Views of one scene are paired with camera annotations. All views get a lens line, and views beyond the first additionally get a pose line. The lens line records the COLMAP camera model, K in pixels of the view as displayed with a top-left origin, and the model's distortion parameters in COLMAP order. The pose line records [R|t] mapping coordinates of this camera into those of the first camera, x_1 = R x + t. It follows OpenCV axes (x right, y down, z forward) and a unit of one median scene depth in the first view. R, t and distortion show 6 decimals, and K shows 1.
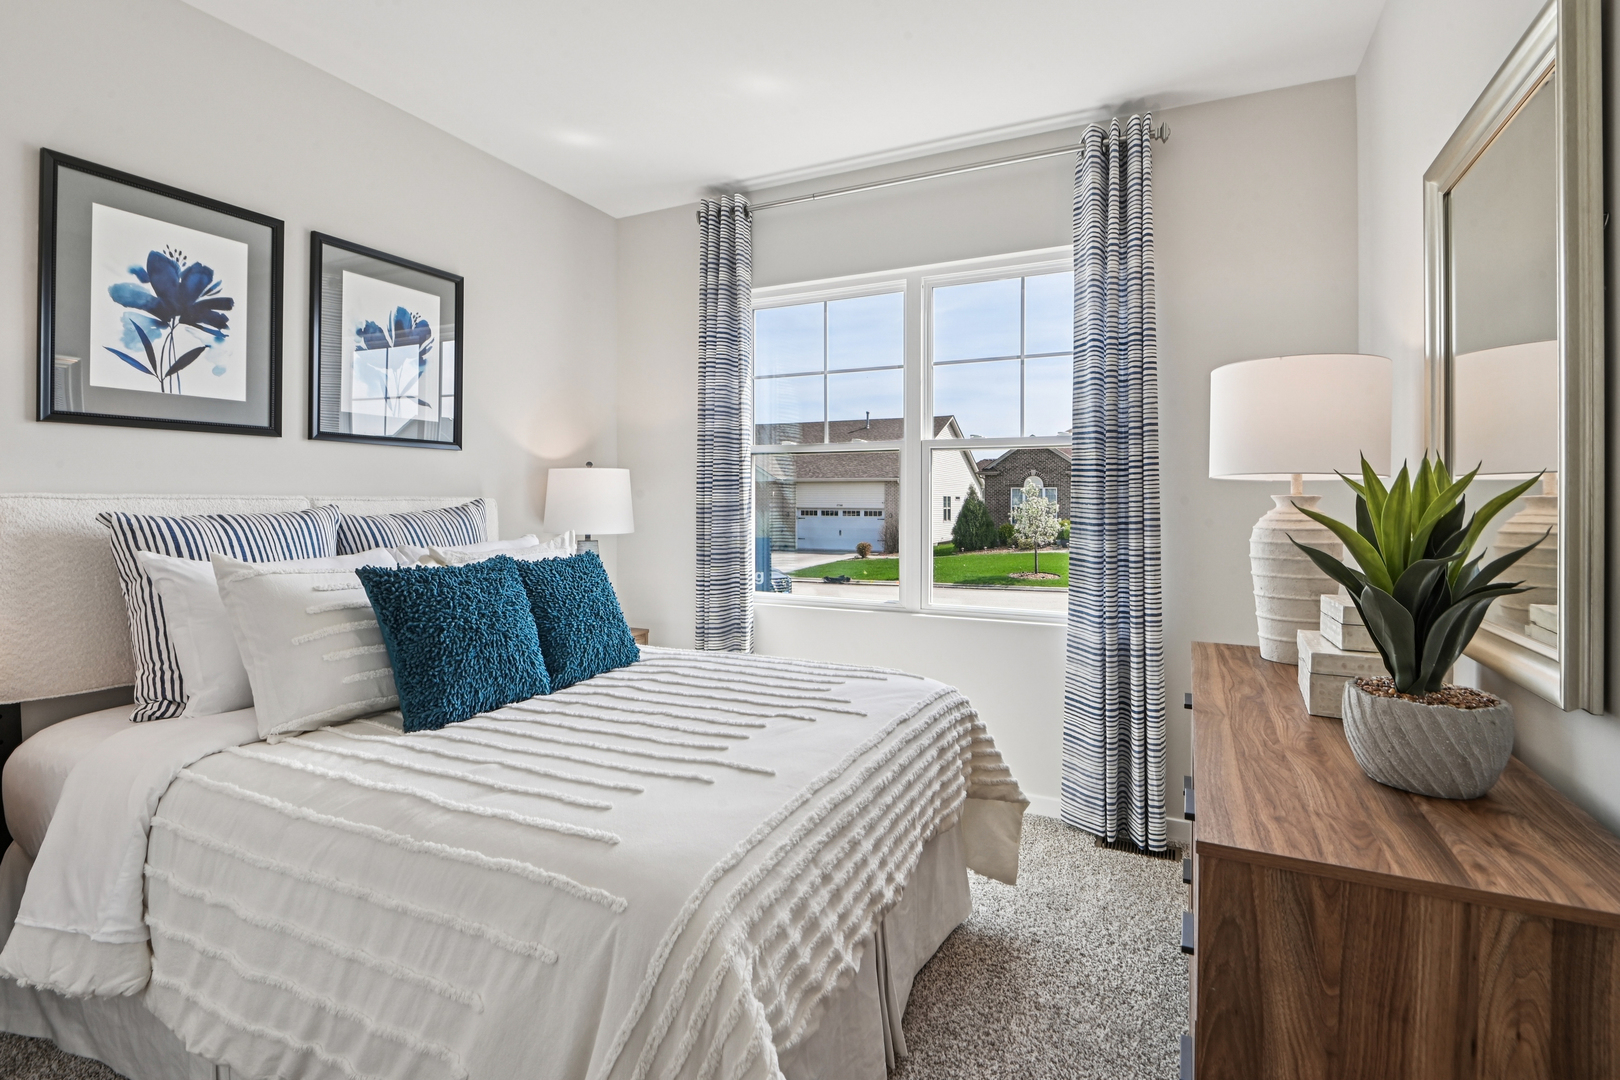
lens RADIAL K [[773.7, 0, 811.8], [0, 773.7, 501.0], [0, 0, 1]] dist [0.001975, -0.000763]
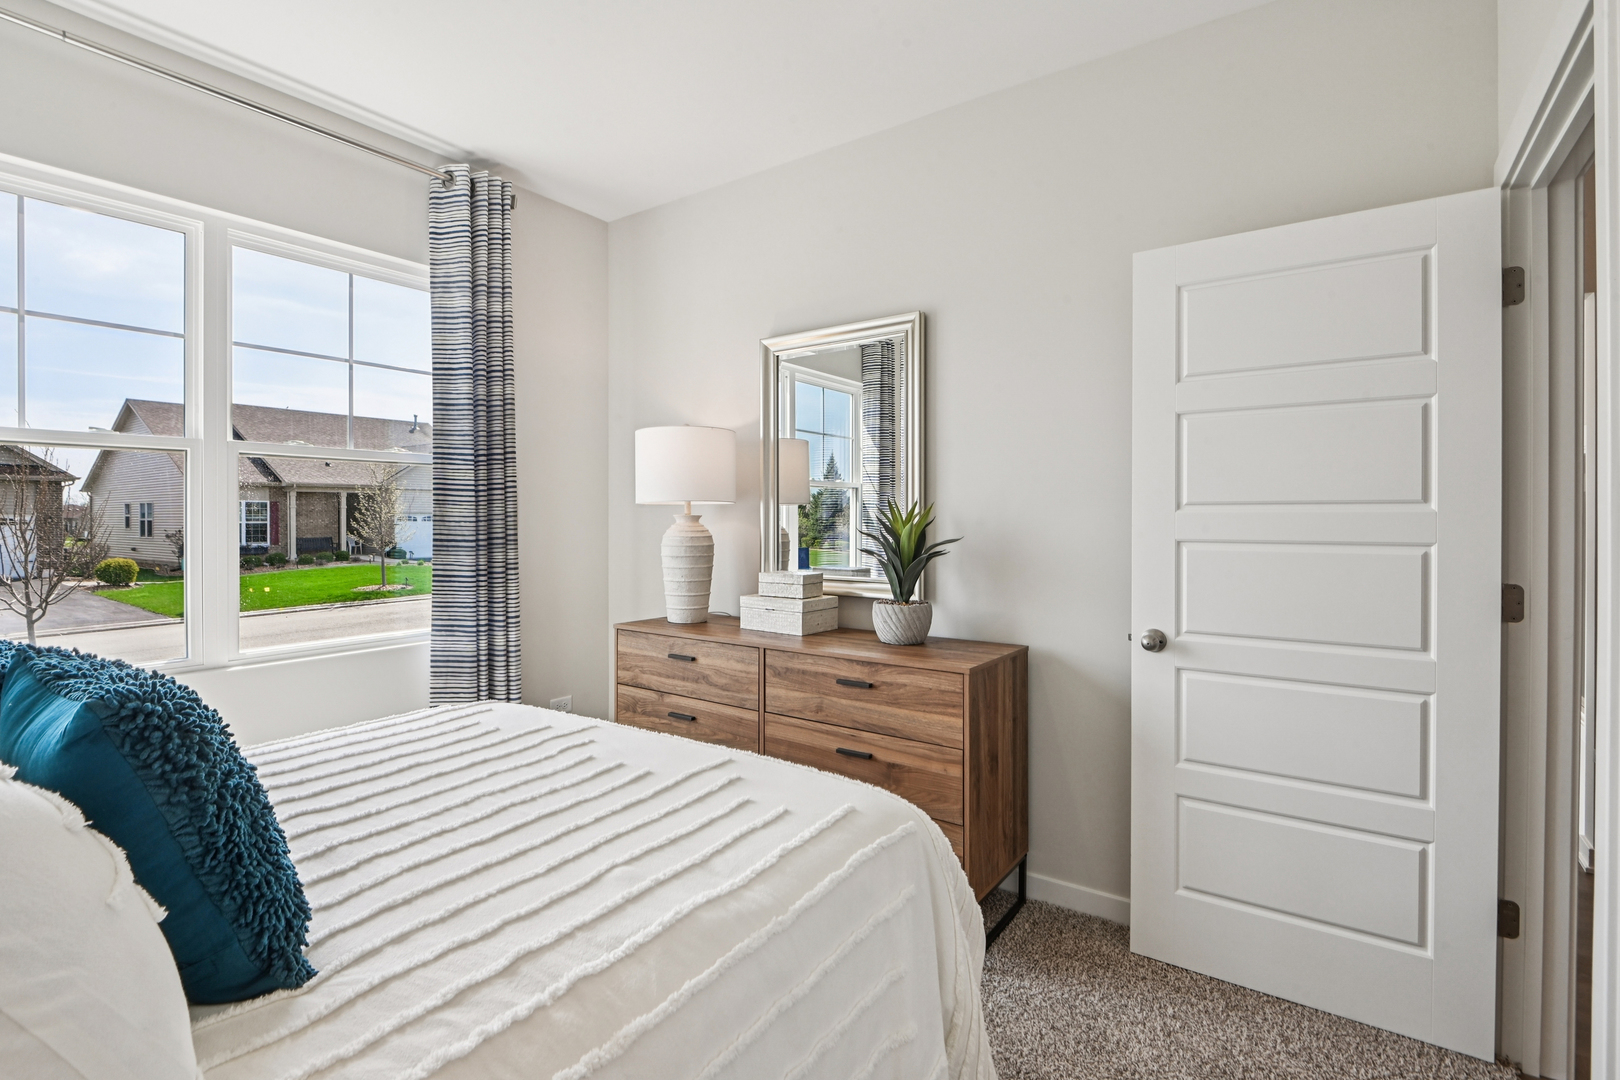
lens RADIAL K [[773.7, 0, 798.6], [0, 773.7, 513.5], [0, 0, 1]] dist [0.001975, -0.000763]
pose [[0.157544, 0.003081, 0.987507, -1.755937], [-0.001777, 0.999994, -0.002836, -0.014609], [-0.987510, -0.001308, 0.157549, 1.082533]]
